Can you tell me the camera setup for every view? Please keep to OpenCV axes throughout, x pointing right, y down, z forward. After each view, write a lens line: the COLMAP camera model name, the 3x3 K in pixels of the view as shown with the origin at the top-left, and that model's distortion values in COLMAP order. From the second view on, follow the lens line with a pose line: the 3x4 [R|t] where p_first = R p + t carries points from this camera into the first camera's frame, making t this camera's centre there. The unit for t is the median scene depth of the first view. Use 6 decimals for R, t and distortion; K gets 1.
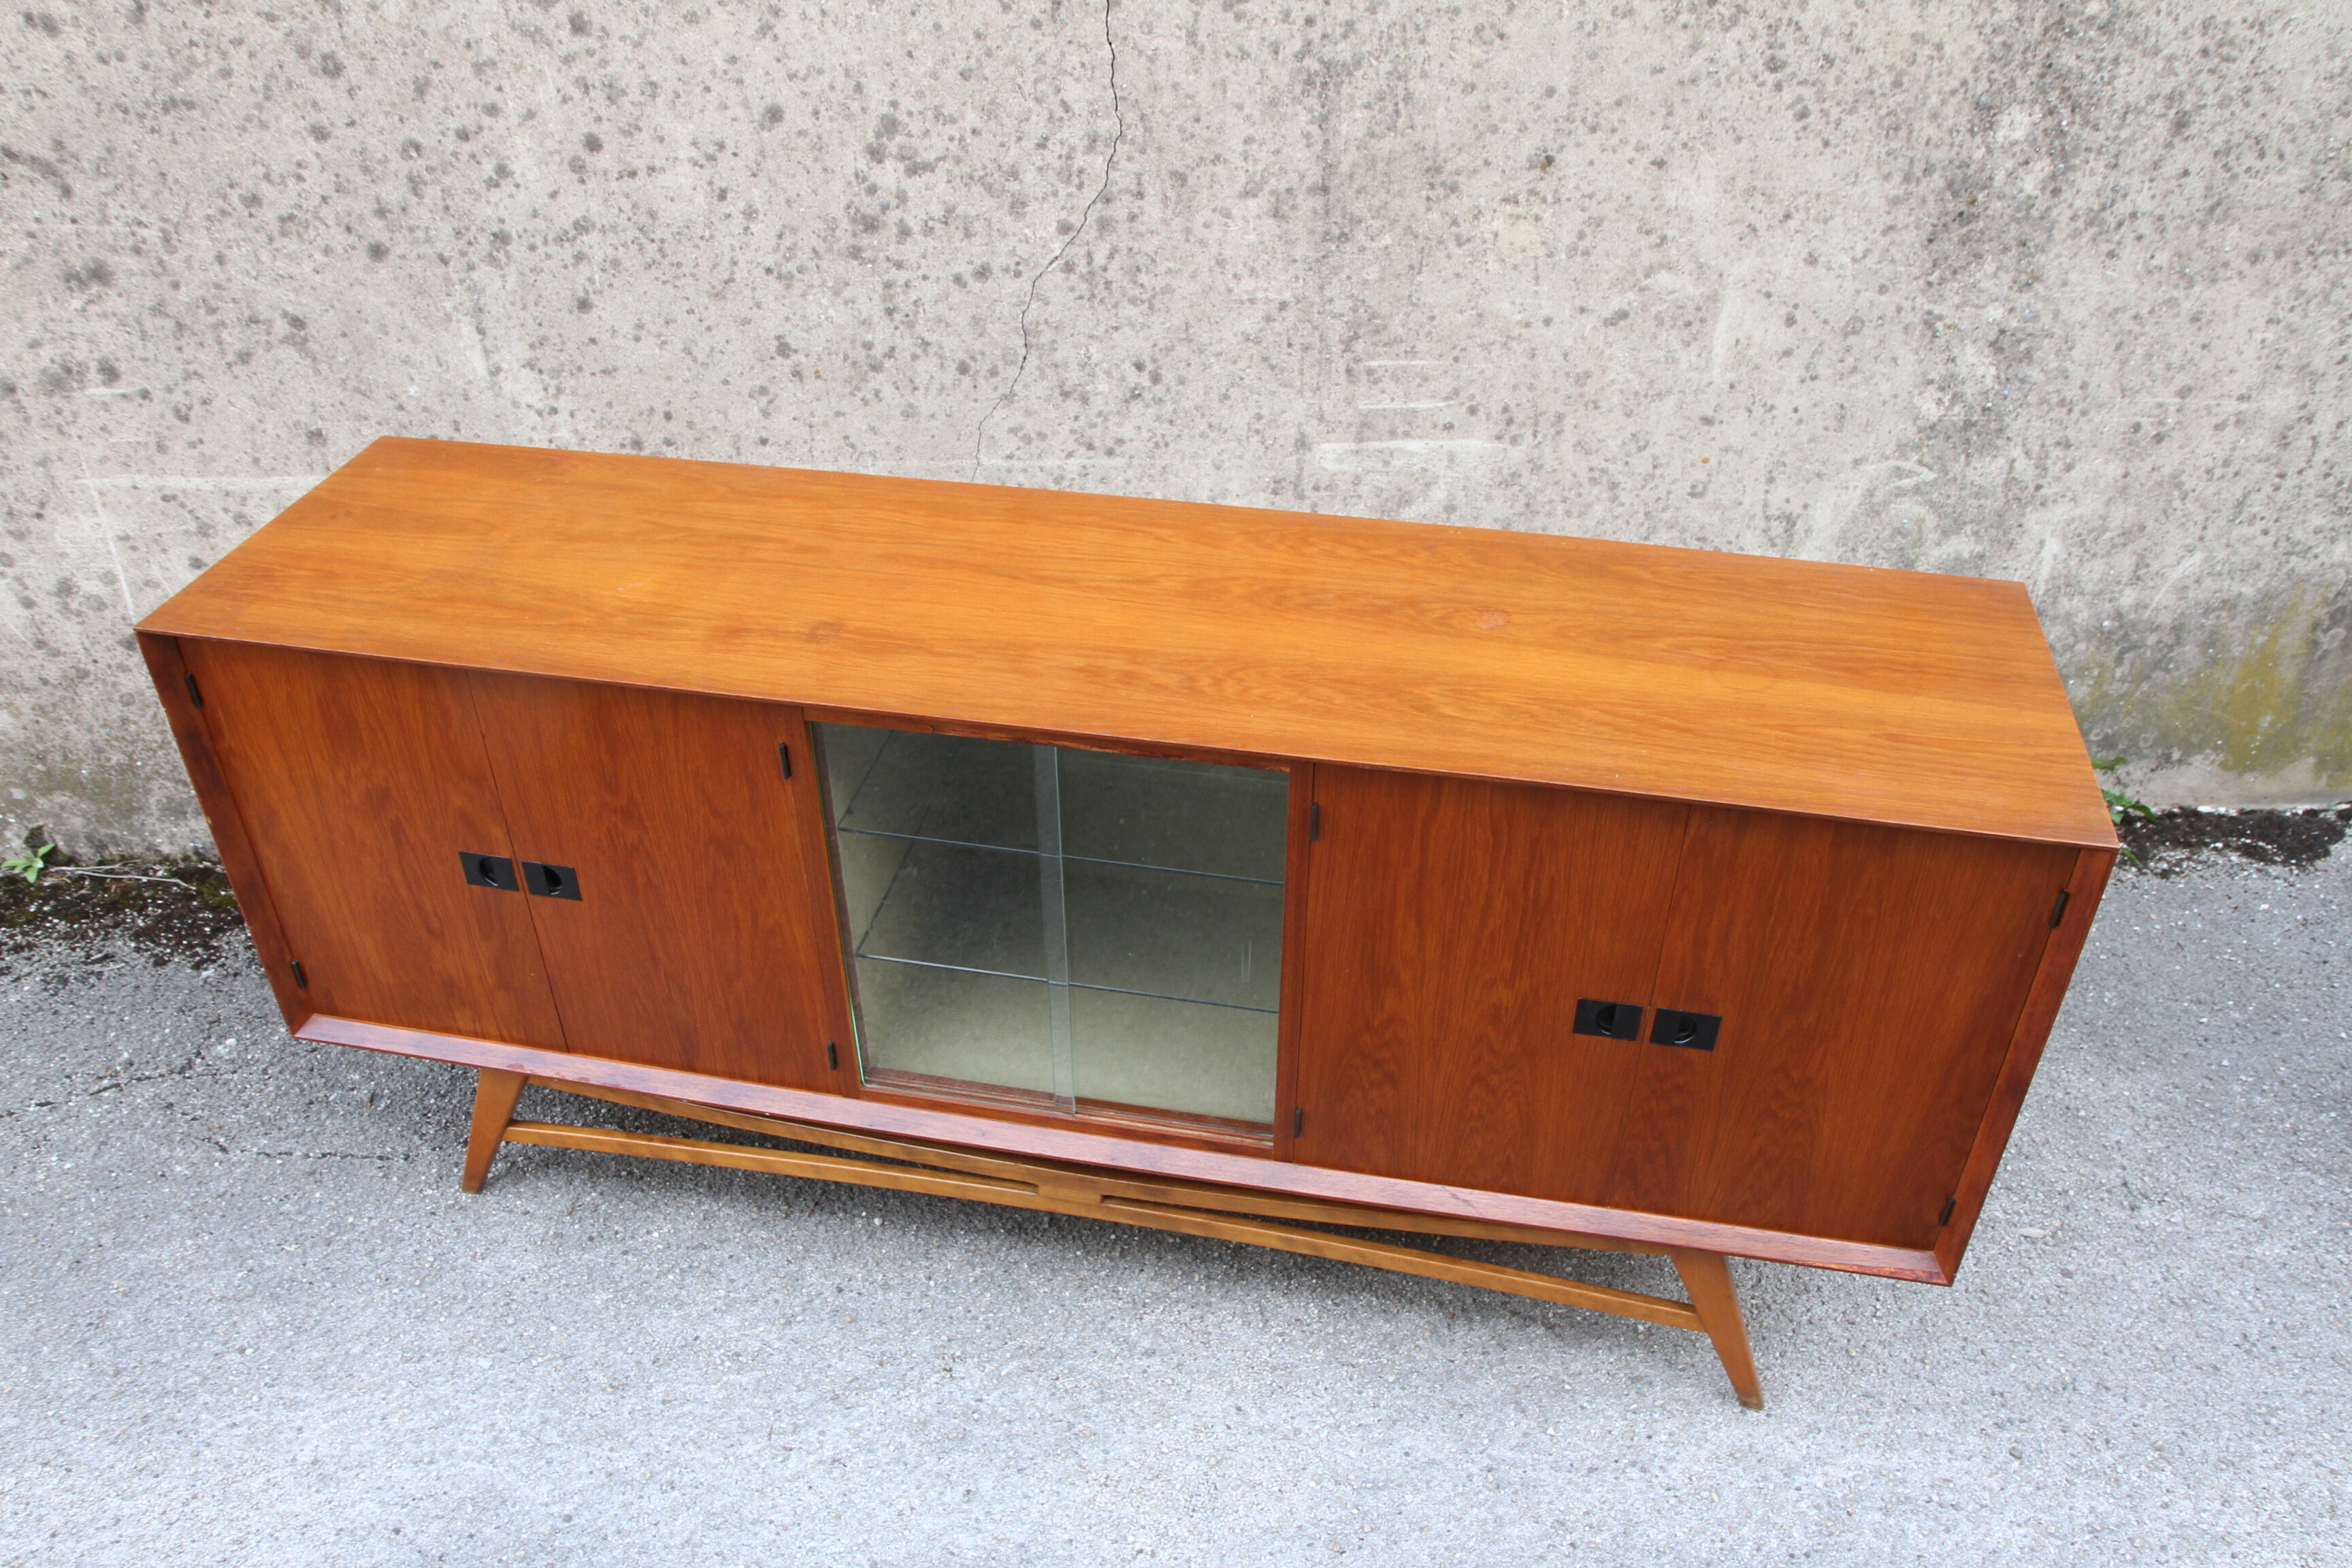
lens RADIAL K [[1838.9, 0, 1181.2], [0, 1838.9, 823.4], [0, 0, 1]] dist [-0.103156, 0.105360]
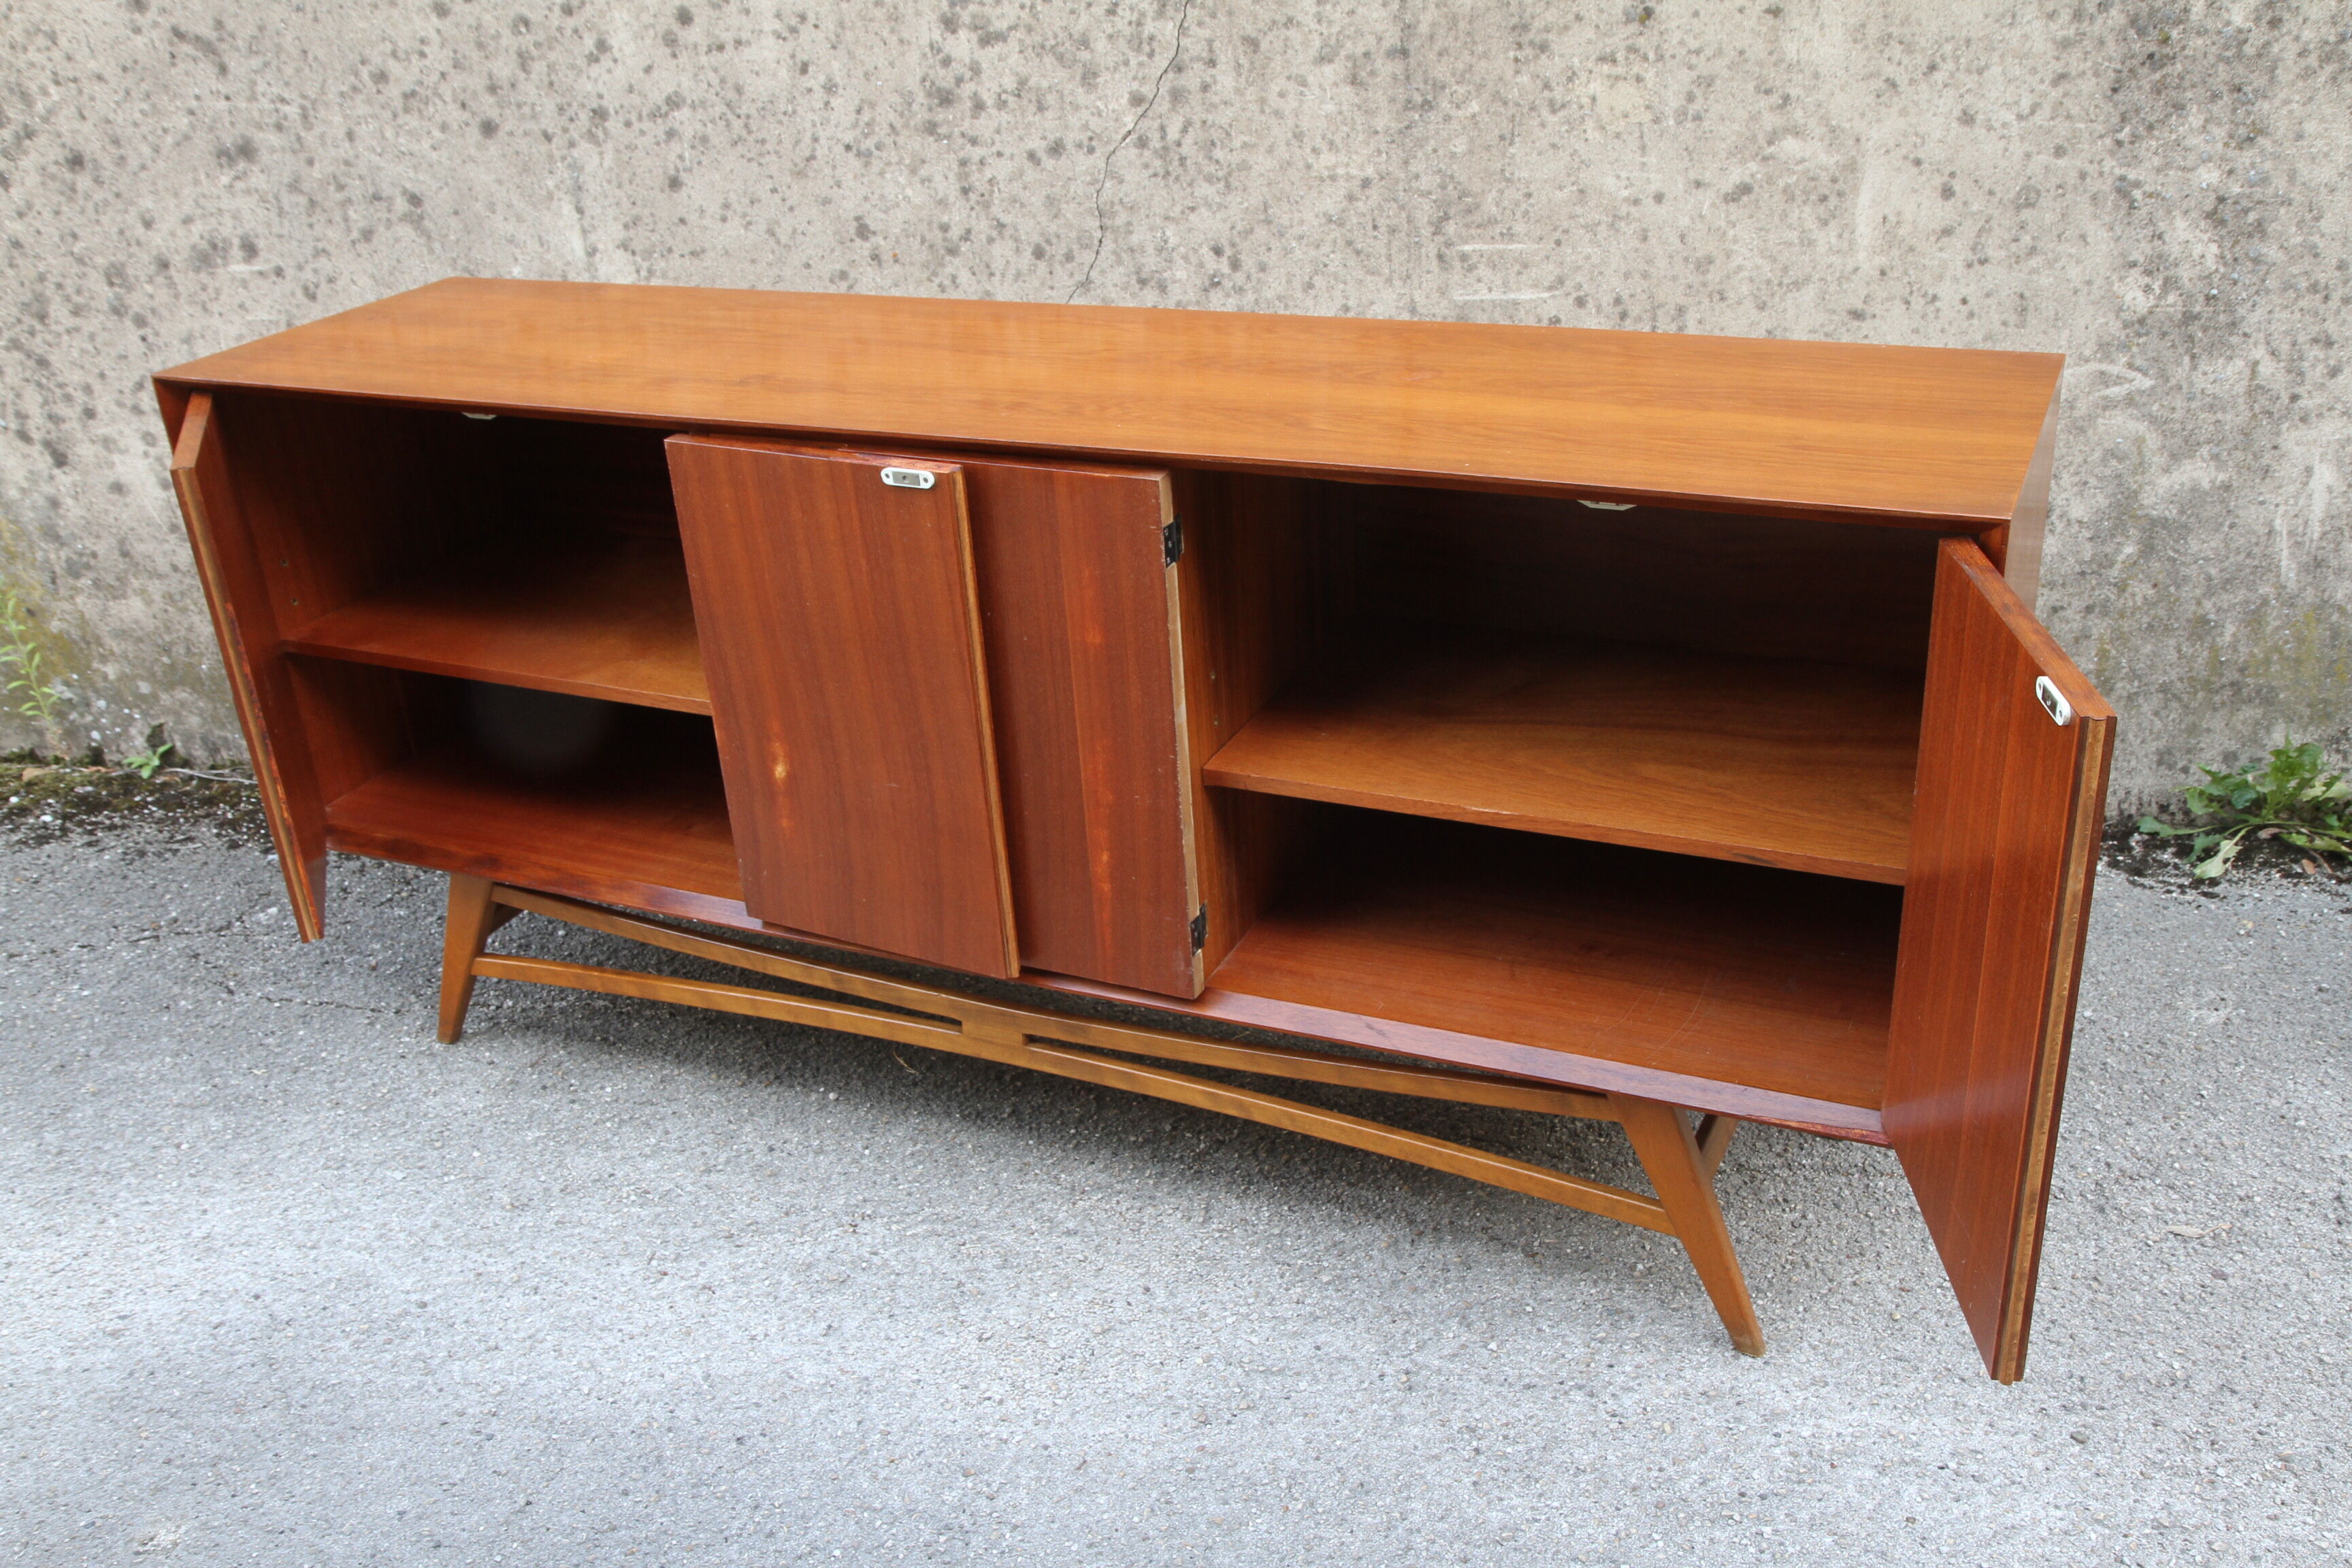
lens RADIAL K [[2164.4, 0, 1184.9], [0, 2164.4, 819.0], [0, 0, 1]] dist [-0.053446, 0.153182]
pose [[0.971429, 0.050771, -0.231838, 0.247488], [-0.088055, 0.984230, -0.153421, 0.225736], [0.220393, 0.169452, 0.960580, -0.035884]]
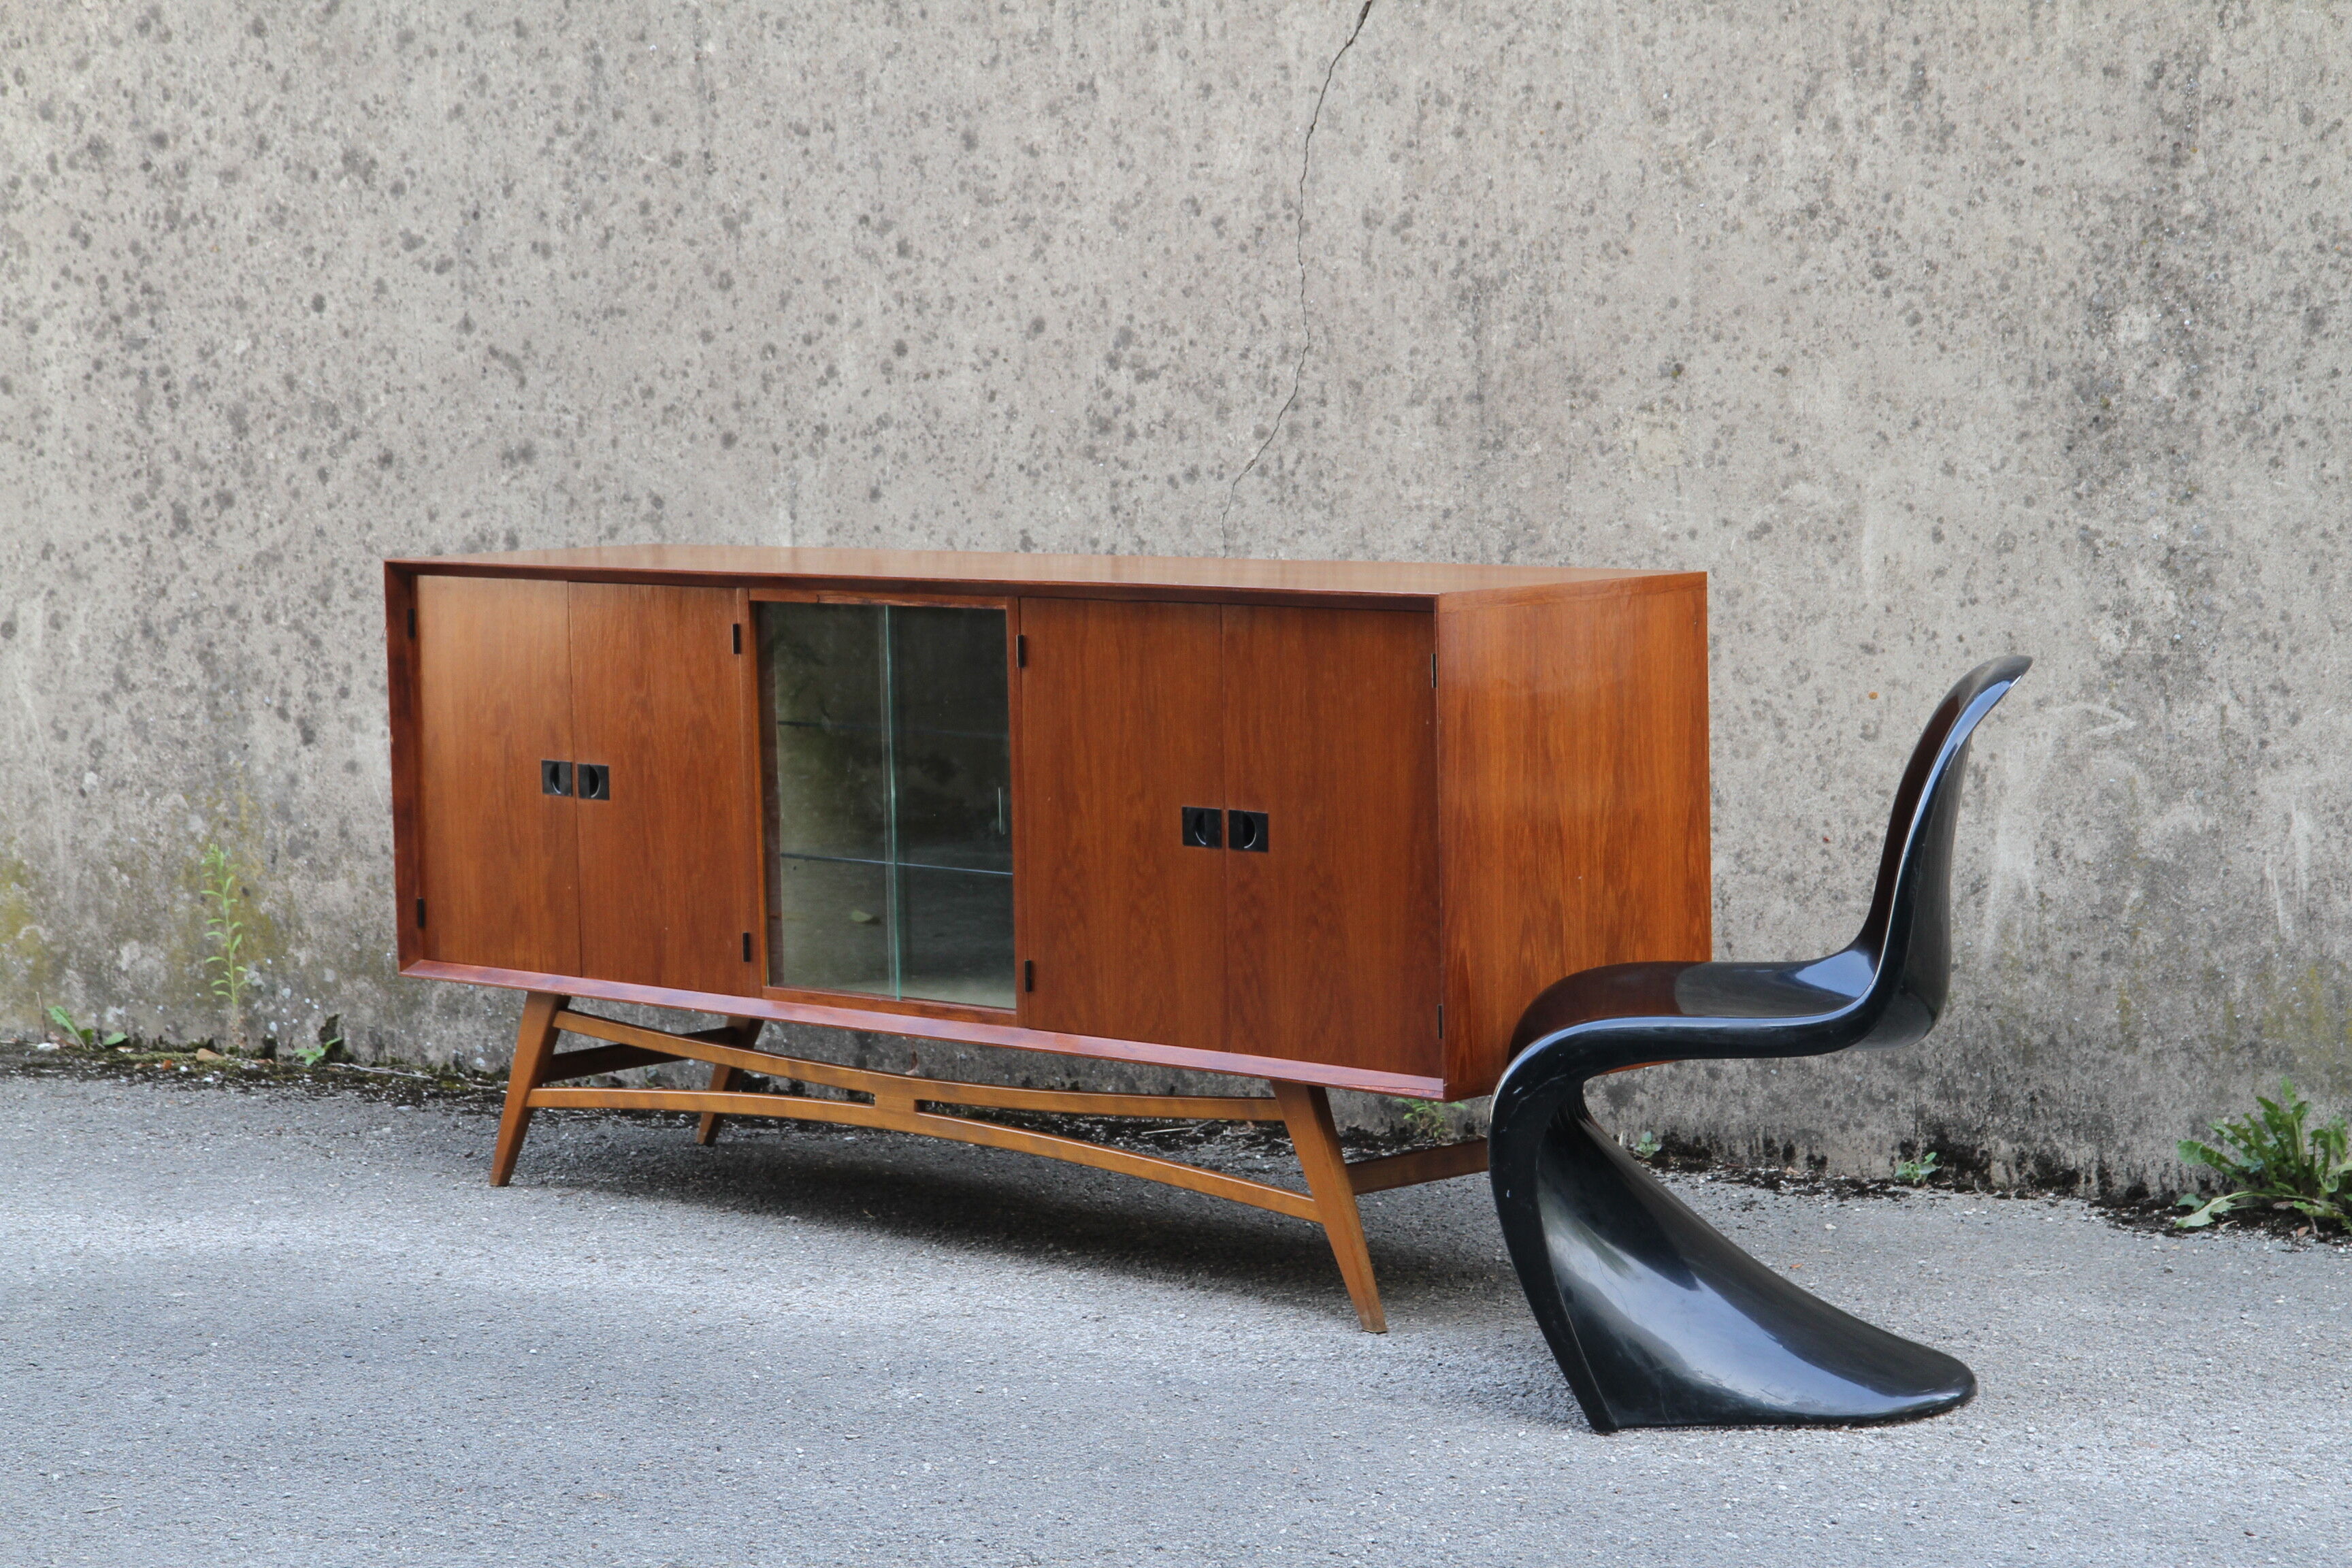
lens RADIAL K [[5213.4, 0, 1208.6], [0, 5213.4, 829.0], [0, 0, 1]] dist [0.290787, 0.480456]
pose [[0.841354, 0.036676, -0.539238, 1.563316], [-0.304175, 0.856830, -0.416317, 1.149889], [0.446767, 0.514293, 0.732053, -1.127205]]
